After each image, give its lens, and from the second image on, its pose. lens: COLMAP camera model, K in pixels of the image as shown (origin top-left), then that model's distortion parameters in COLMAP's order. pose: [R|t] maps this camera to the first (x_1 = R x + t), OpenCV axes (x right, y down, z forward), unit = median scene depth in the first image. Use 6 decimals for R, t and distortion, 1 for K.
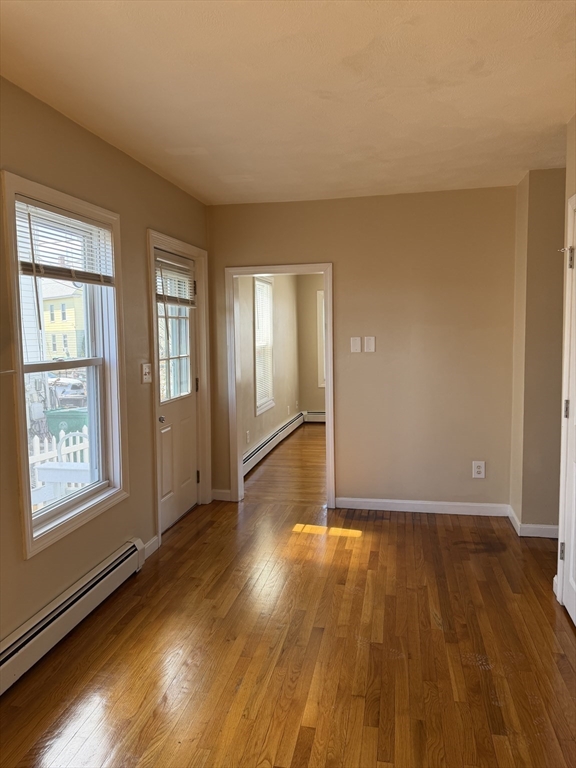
lens RADIAL K [[542.6, 0, 289.4], [0, 542.6, 383.4], [0, 0, 1]] dist [0.077044, -0.087853]
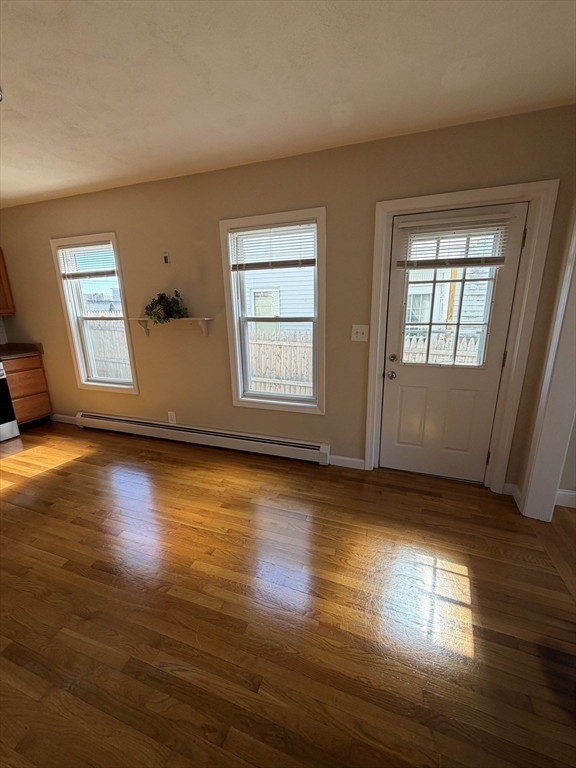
lens RADIAL K [[306.0, 0, 287.6], [0, 306.0, 381.7], [0, 0, 1]] dist [0.000753, 0.000103]
pose [[-0.141202, 0.252802, -0.957159, 0.563225], [-0.081471, 0.960599, 0.265729, -0.103879], [0.986623, 0.115503, -0.115043, 1.158177]]
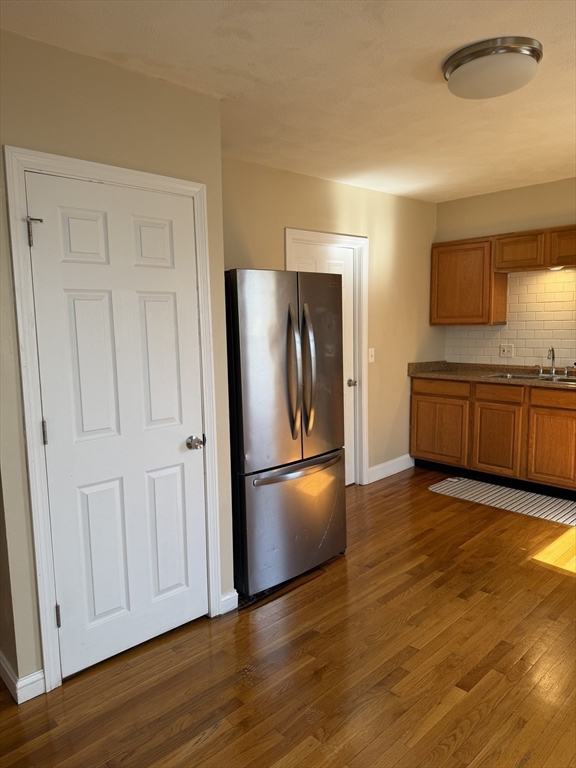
lens RADIAL K [[542.6, 0, 289.4], [0, 542.6, 383.4], [0, 0, 1]] dist [0.077044, -0.087853]
pose [[-0.827526, -0.032527, 0.560484, -0.195444], [0.088679, 0.978215, 0.187700, -0.129492], [-0.554379, 0.205030, -0.806614, 1.403970]]
